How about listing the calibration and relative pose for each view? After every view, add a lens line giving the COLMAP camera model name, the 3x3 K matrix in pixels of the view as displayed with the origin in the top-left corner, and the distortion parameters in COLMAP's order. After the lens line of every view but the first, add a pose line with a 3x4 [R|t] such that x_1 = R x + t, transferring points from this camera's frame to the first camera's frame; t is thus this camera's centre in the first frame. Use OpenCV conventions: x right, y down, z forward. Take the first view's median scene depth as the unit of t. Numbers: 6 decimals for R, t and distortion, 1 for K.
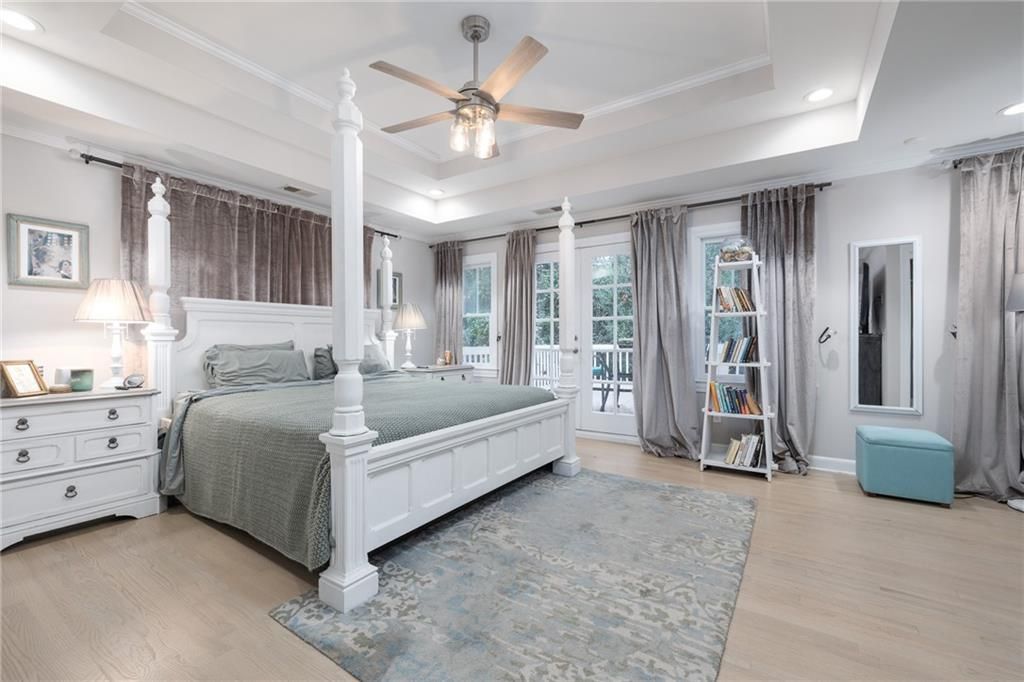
lens RADIAL K [[430.6, 0, 511.1], [0, 430.6, 343.1], [0, 0, 1]] dist [-0.001304, -0.000140]
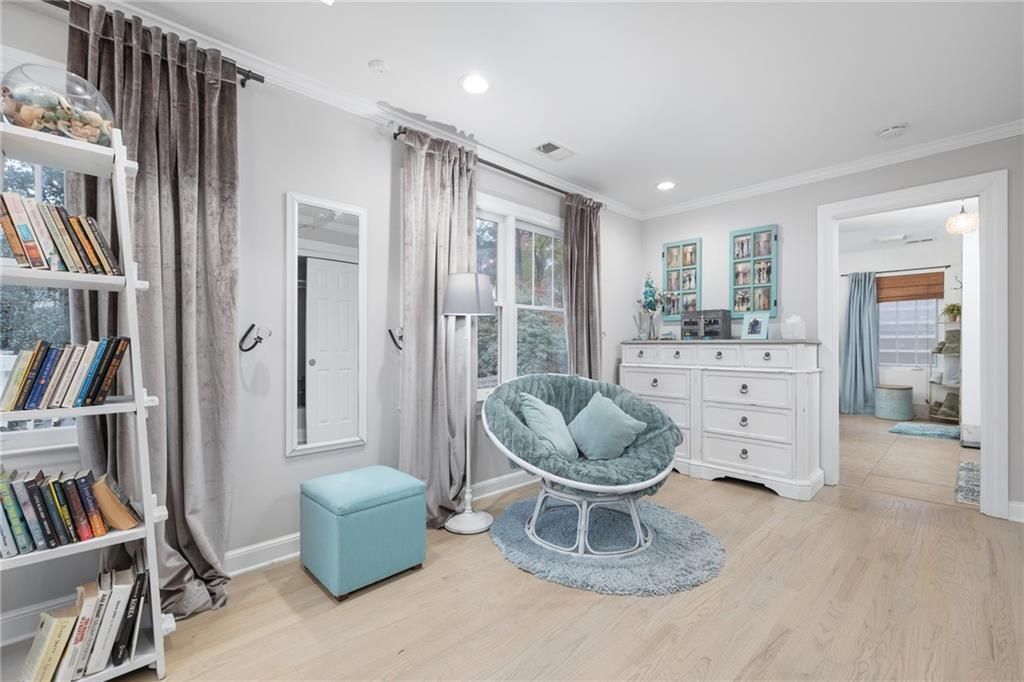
lens RADIAL K [[430.6, 0, 511.1], [0, 430.6, 343.1], [0, 0, 1]] dist [-0.001304, -0.000140]
pose [[0.226464, 0.004006, 0.974011, 0.245892], [0.002700, 0.999985, -0.004741, -0.007250], [-0.974016, 0.003703, 0.226450, 0.530182]]
